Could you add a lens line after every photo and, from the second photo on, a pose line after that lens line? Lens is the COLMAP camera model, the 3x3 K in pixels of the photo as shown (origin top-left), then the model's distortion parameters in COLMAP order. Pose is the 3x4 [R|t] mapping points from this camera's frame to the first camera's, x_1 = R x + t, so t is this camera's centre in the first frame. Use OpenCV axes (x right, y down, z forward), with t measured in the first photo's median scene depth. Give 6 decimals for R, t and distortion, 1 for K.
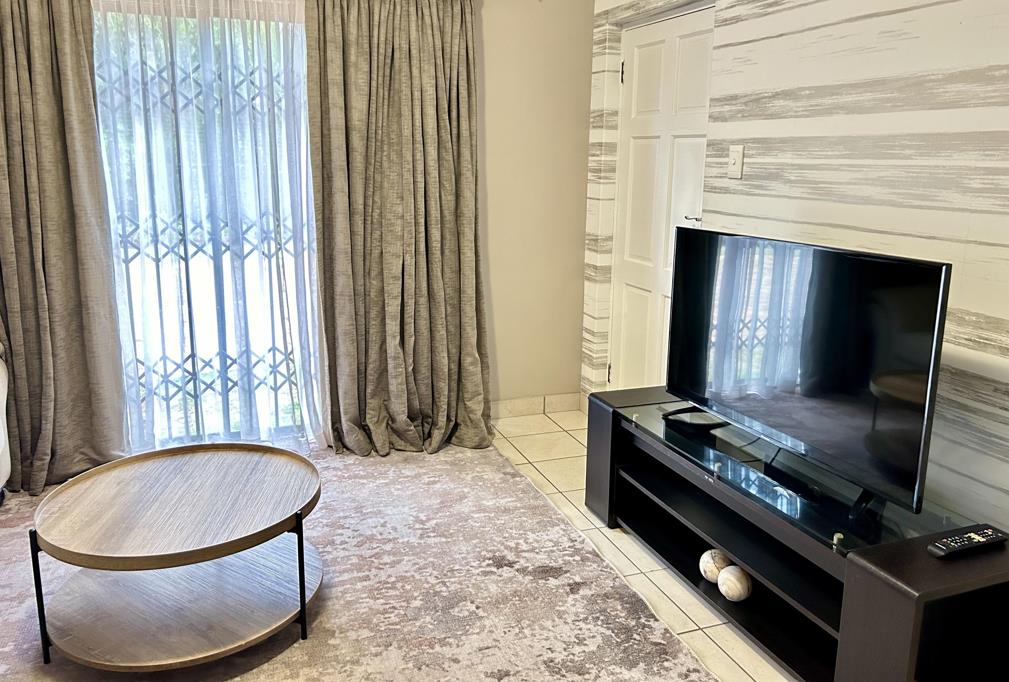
lens RADIAL K [[762.9, 0, 504.0], [0, 762.9, 294.7], [0, 0, 1]] dist [0.037069, -0.028453]
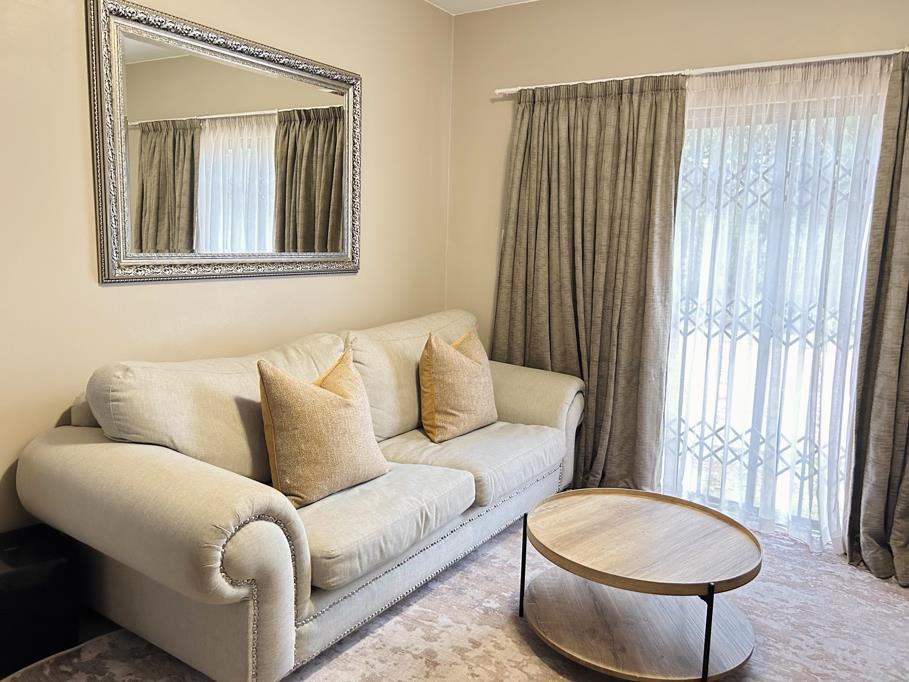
lens RADIAL K [[688.8, 0, 452.3], [0, 688.8, 331.4], [0, 0, 1]] dist [0.044781, -0.037859]
pose [[0.592865, 0.112731, -0.797373, 0.160409], [-0.164748, 0.986190, 0.016931, -0.007722], [0.788270, 0.121328, 0.603250, 0.077275]]
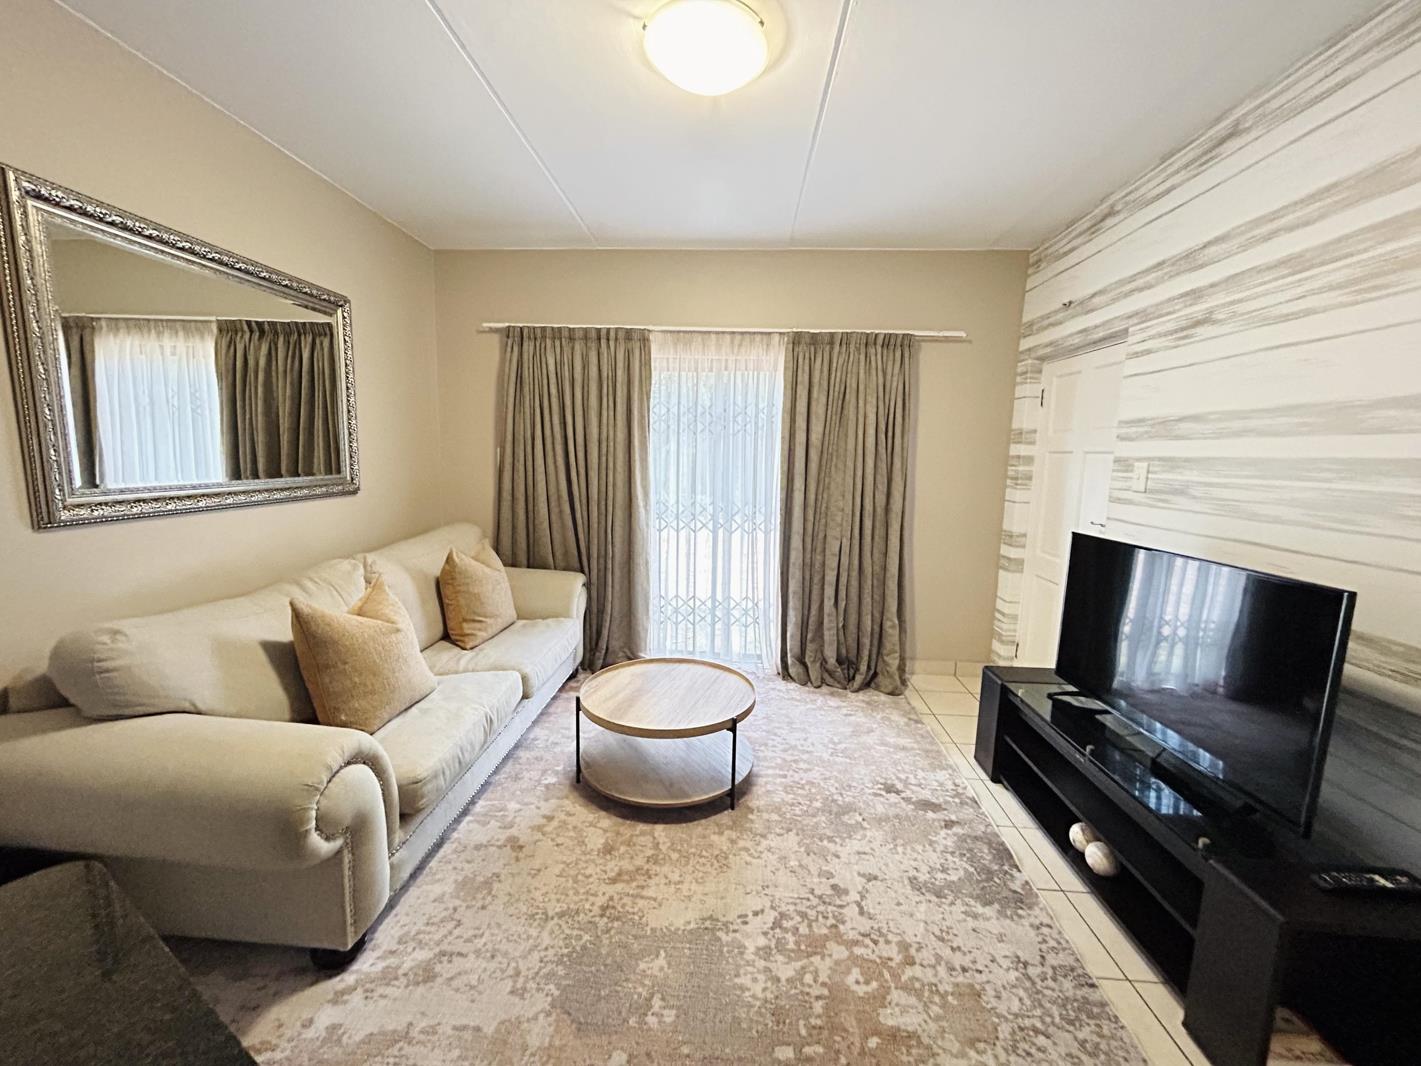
lens RADIAL K [[571.8, 0, 712.5], [0, 571.8, 529.3], [0, 0, 1]] dist [0.001833, 0.000877]
pose [[0.915989, 0.061708, -0.396430, 0.062330], [-0.082808, 0.995904, -0.036316, -0.014457], [0.392565, 0.066093, 0.917346, -0.005261]]
